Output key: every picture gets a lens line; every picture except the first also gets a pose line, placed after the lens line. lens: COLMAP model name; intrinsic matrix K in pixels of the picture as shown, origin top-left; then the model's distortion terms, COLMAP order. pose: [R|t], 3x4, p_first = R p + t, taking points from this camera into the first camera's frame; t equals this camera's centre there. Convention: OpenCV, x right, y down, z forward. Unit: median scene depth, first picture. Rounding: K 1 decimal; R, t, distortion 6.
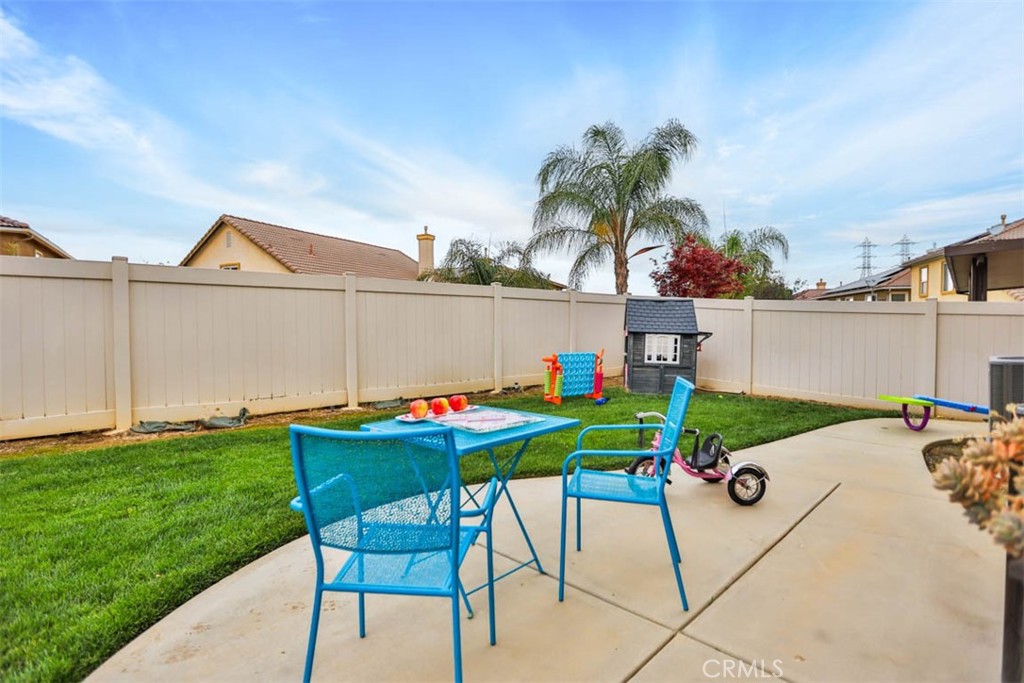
lens RADIAL K [[492.0, 0, 512.6], [0, 492.0, 338.1], [0, 0, 1]] dist [-0.051235, 0.018148]
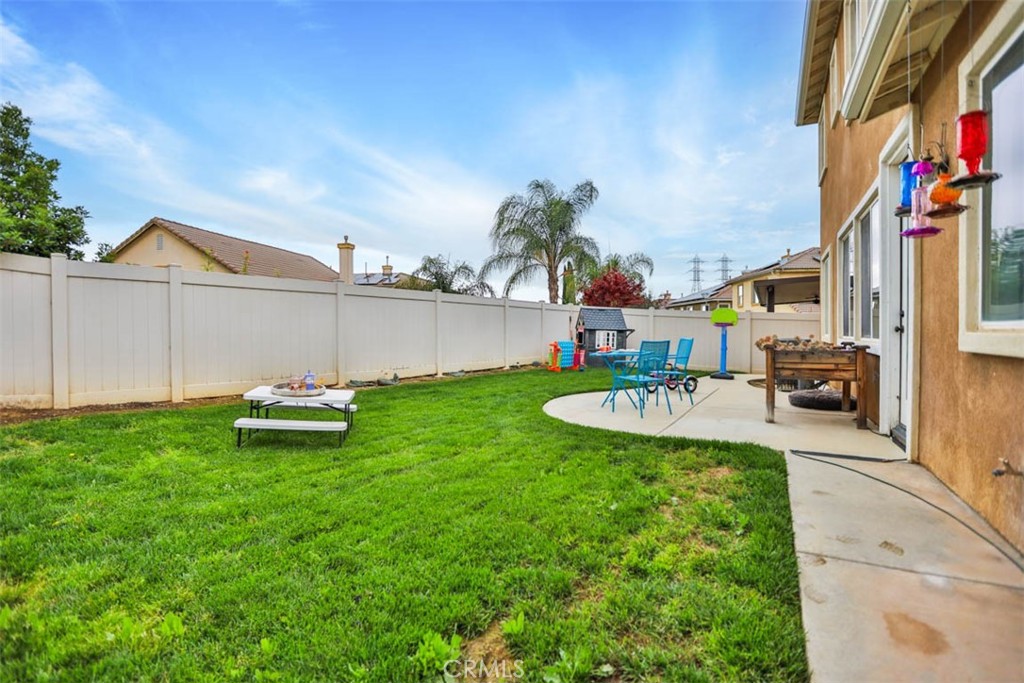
lens RADIAL K [[492.0, 0, 512.6], [0, 492.0, 338.1], [0, 0, 1]] dist [-0.051235, 0.018148]
pose [[0.962308, -0.003489, 0.271939, -0.219999], [0.006135, 0.999942, -0.008881, 0.015058], [-0.271892, 0.010215, 0.962274, -0.241394]]
